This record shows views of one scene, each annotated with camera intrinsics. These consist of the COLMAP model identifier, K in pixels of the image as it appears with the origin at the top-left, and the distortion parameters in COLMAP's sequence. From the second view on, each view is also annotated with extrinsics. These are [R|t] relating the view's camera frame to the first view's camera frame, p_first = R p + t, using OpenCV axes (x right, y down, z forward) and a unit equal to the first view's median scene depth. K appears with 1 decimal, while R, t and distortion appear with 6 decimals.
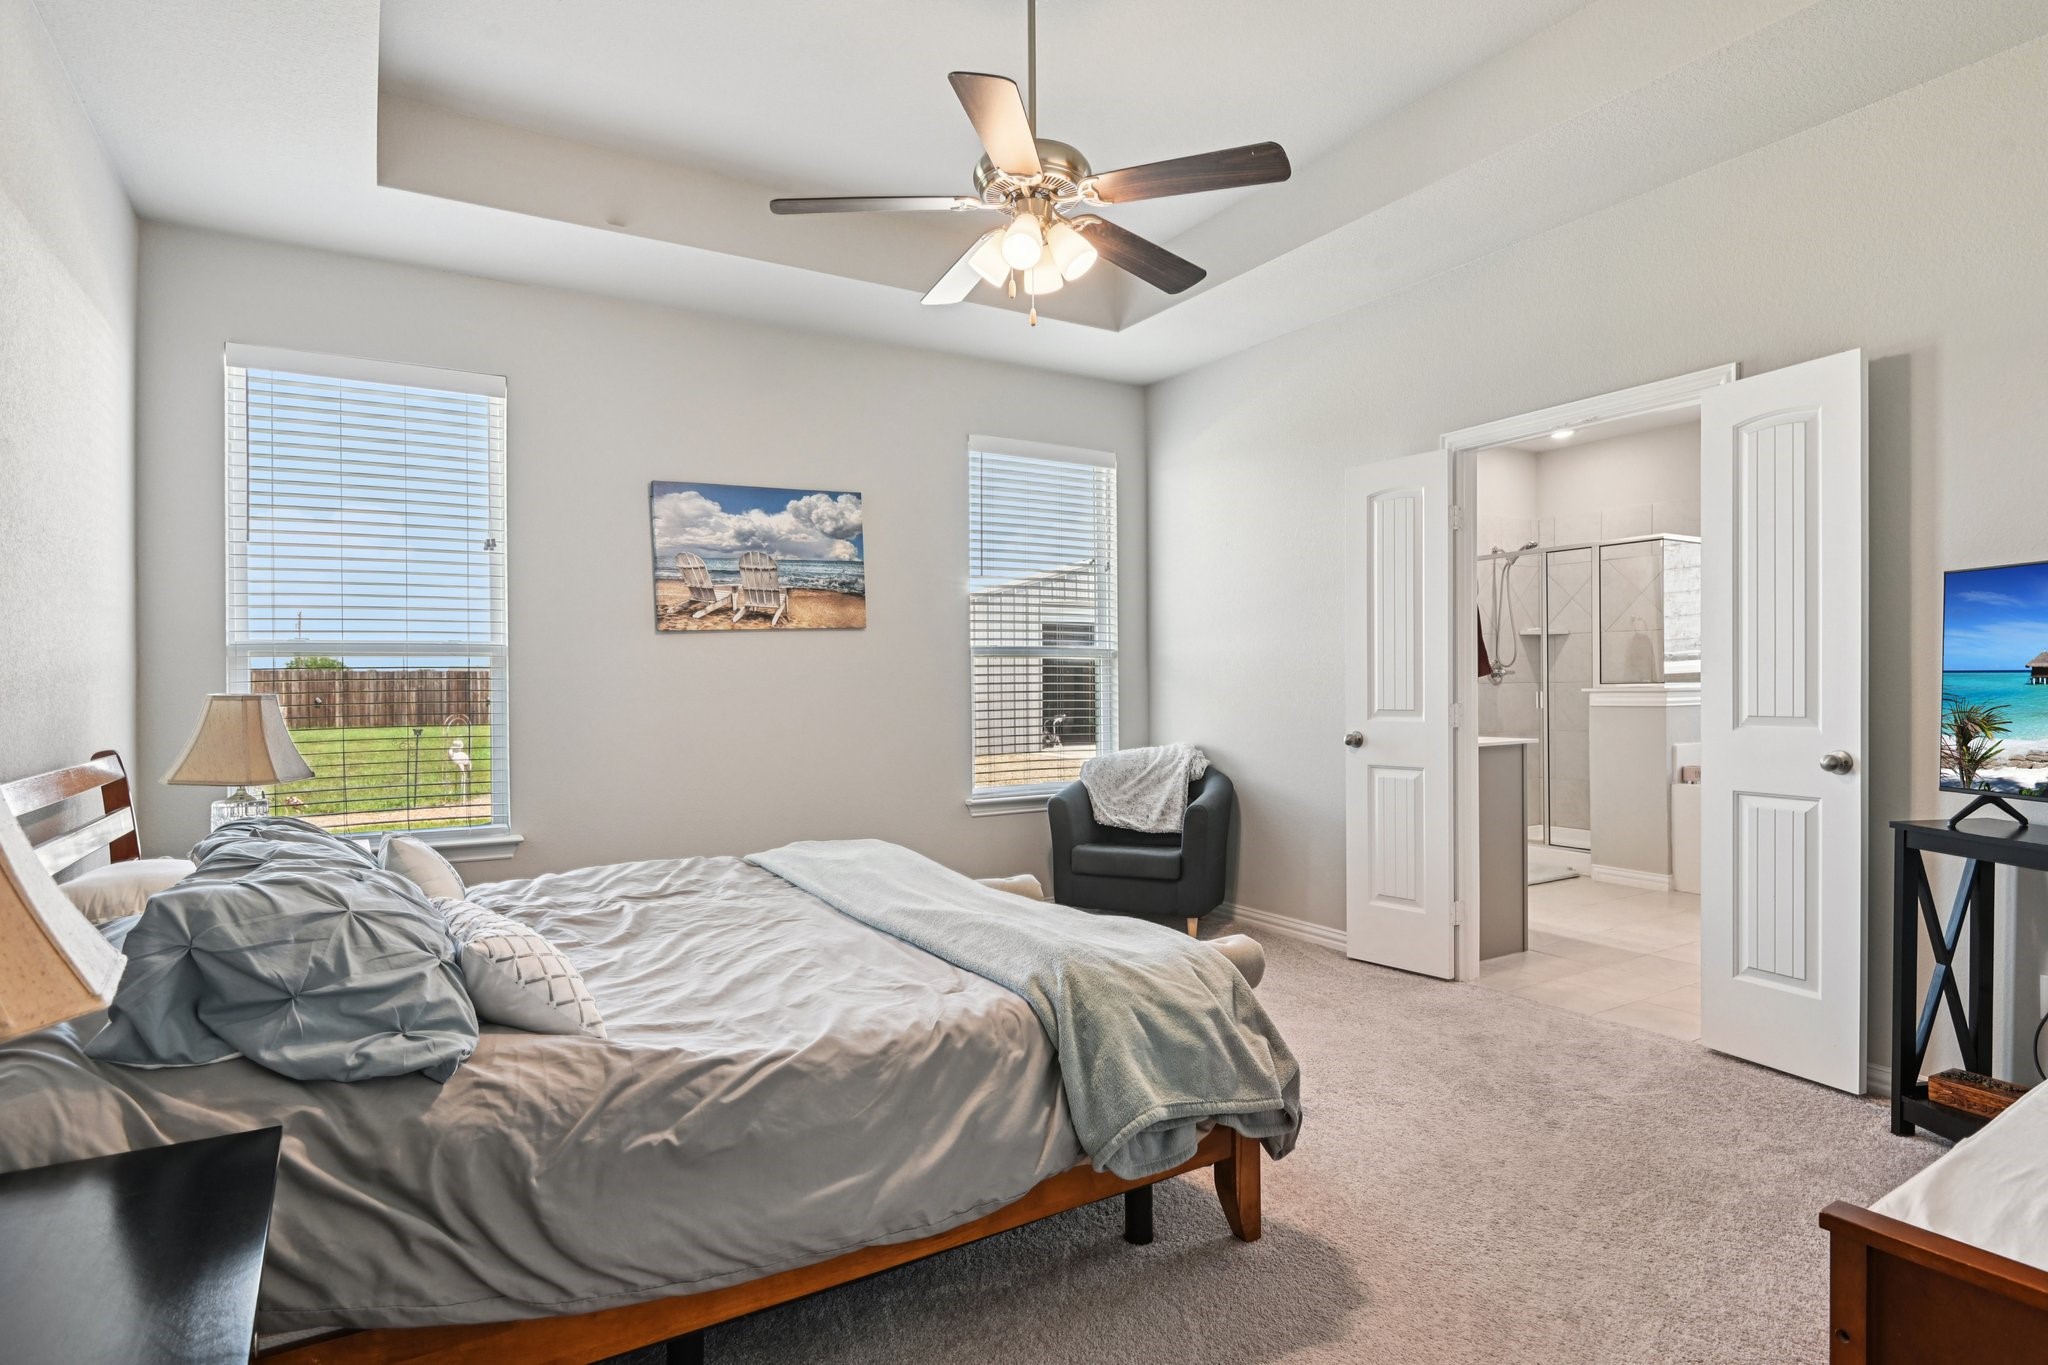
lens RADIAL K [[1063.4, 0, 1035.1], [0, 1063.4, 673.9], [0, 0, 1]] dist [-0.010794, -0.007544]
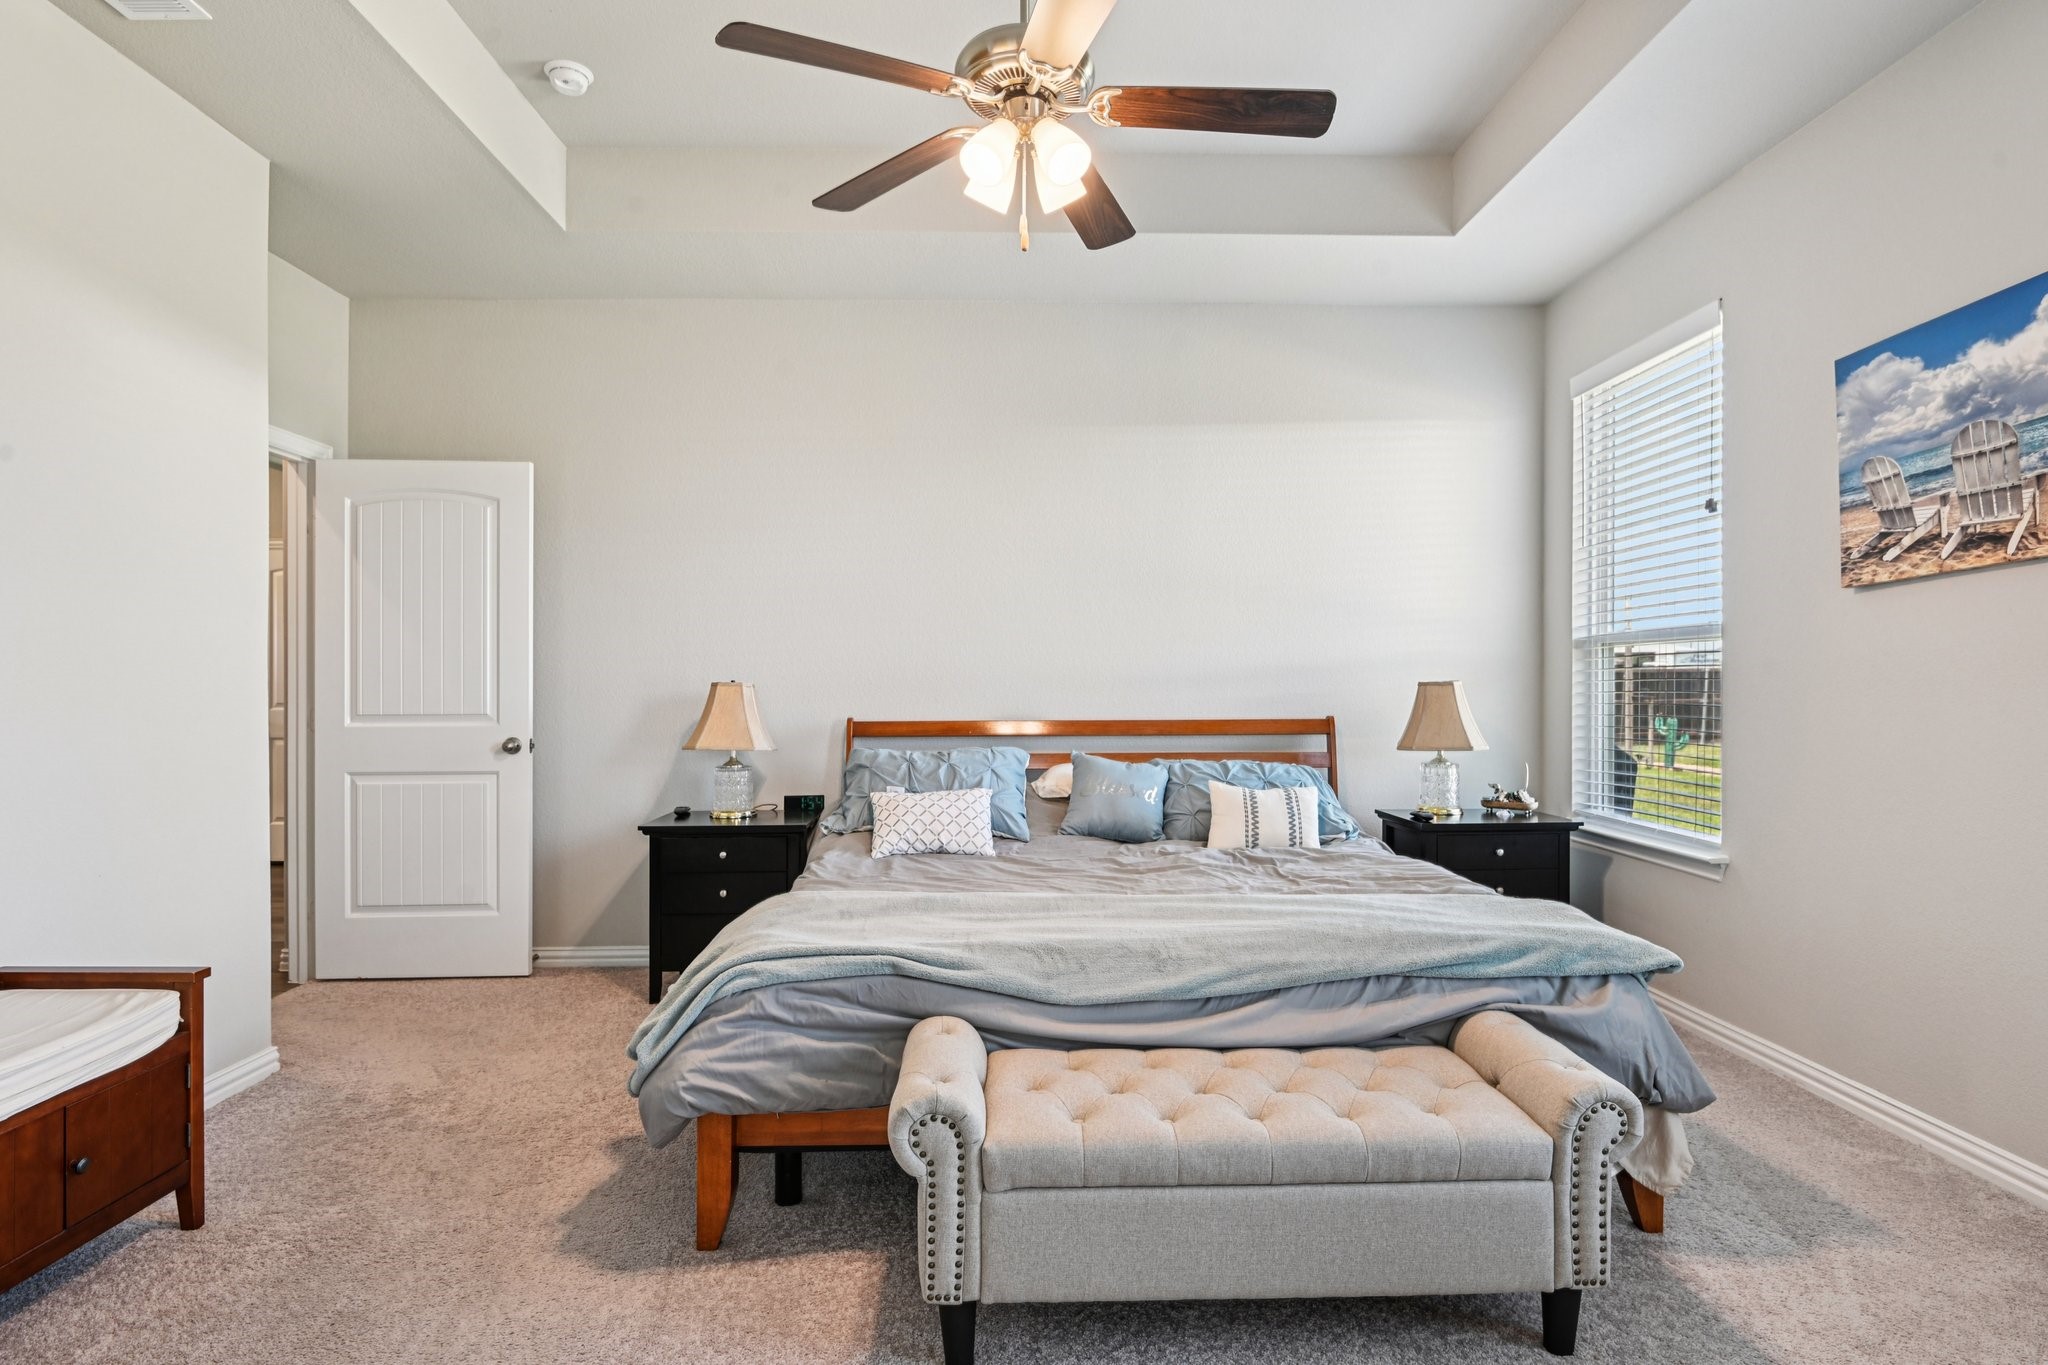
lens RADIAL K [[1063.4, 0, 1027.5], [0, 1063.4, 685.3], [0, 0, 1]] dist [-0.010794, -0.007544]
pose [[-0.496404, 0.006132, -0.868070, 0.440787], [0.011104, 0.999938, 0.000714, 0.012406], [0.868021, -0.009285, -0.496441, 0.860031]]
